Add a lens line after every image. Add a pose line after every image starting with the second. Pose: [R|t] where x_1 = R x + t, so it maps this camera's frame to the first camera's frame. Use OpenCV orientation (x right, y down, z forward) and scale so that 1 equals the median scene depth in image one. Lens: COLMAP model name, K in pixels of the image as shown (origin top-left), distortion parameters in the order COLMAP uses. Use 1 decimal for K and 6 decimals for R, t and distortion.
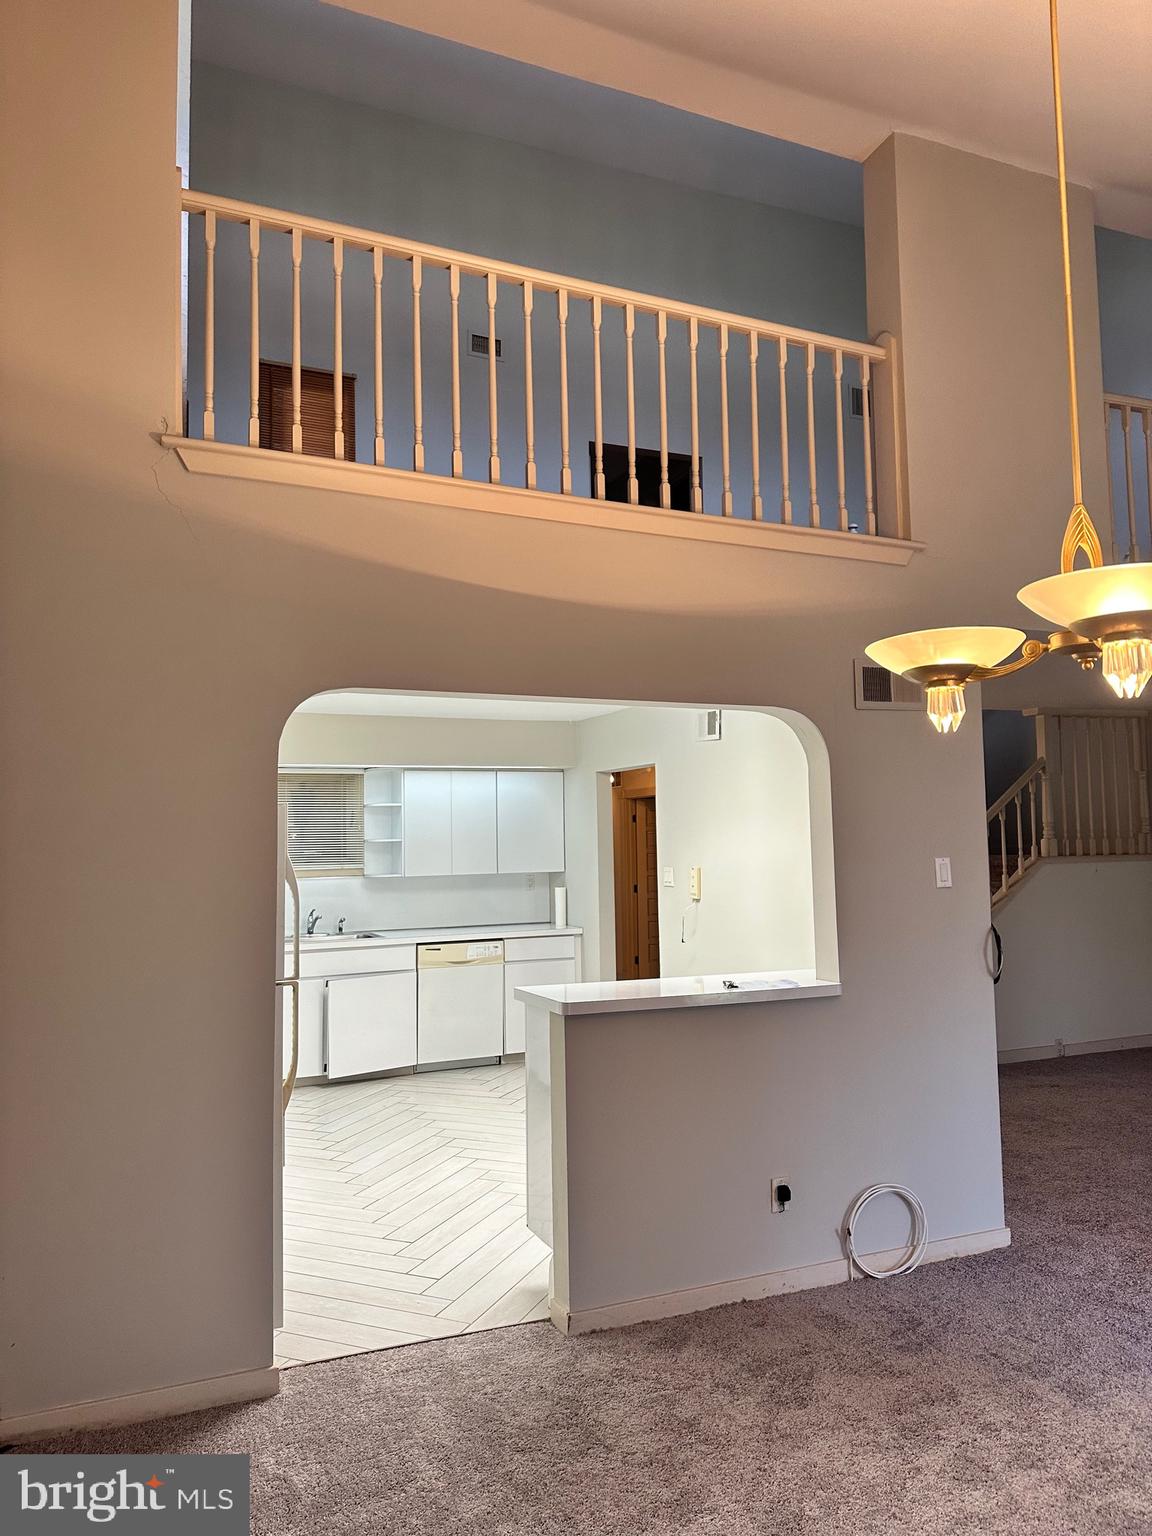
lens RADIAL K [[1073.6, 0, 581.2], [0, 1073.6, 766.4], [0, 0, 1]] dist [0.057926, -0.068914]
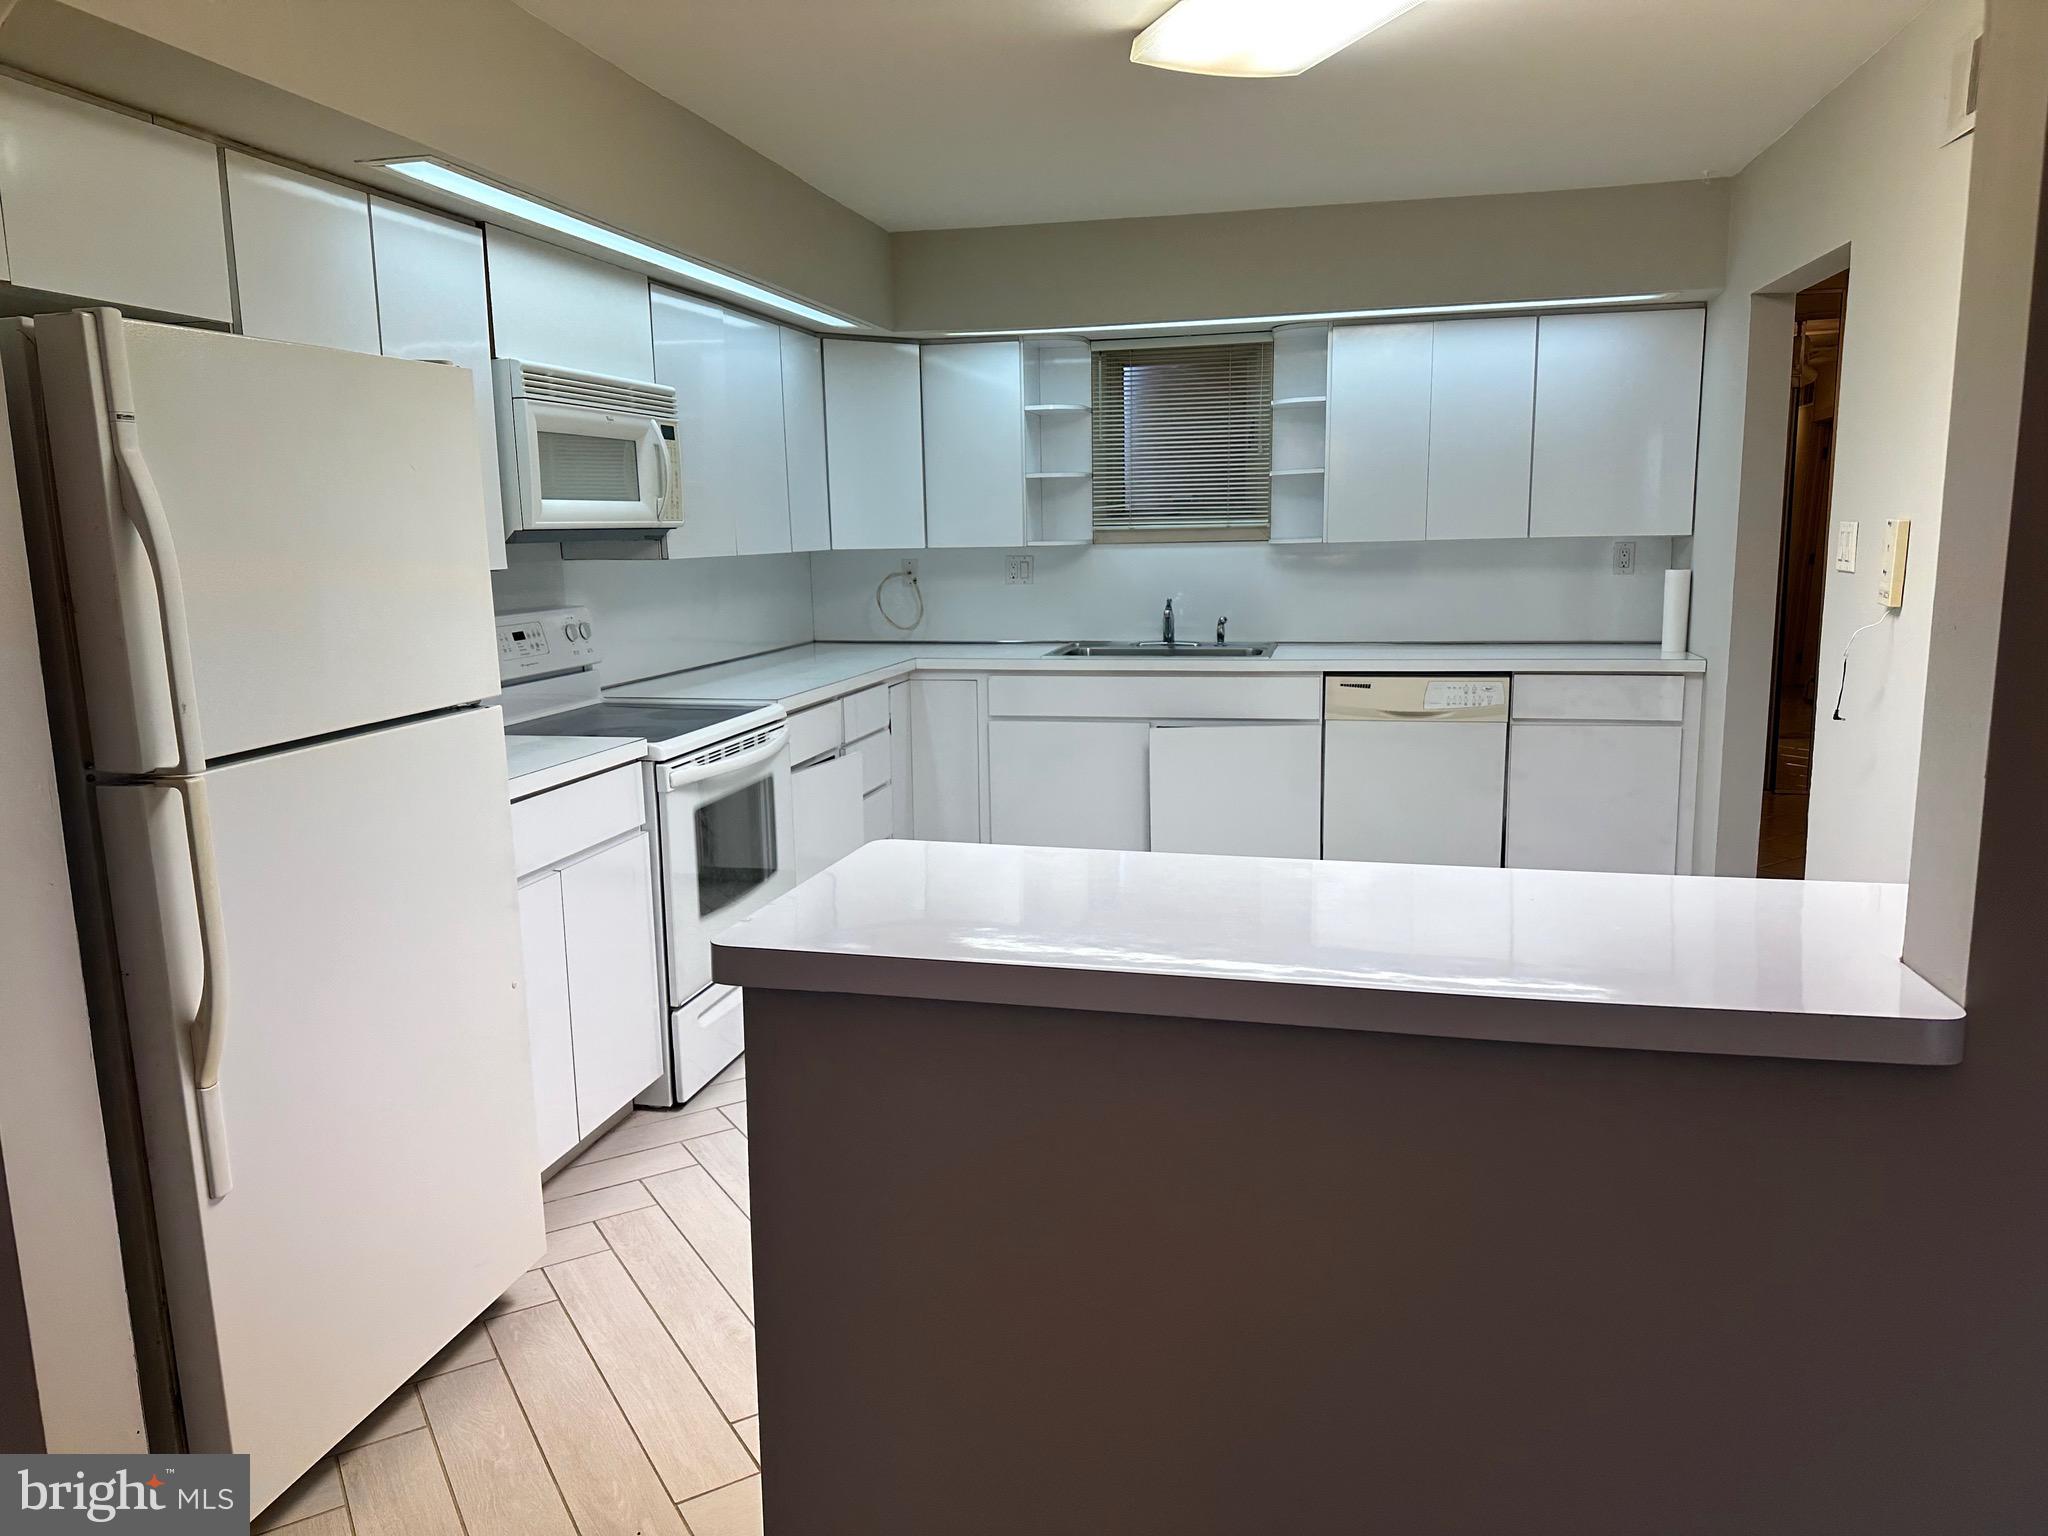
lens RADIAL K [[1431.4, 0, 1007.3], [0, 1431.4, 771.6], [0, 0, 1]] dist [0.057926, -0.068914]
pose [[0.802026, 0.103158, -0.588314, 0.131056], [0.049279, 0.970186, 0.237297, 0.036695], [0.595253, -0.219310, 0.773031, 0.341289]]
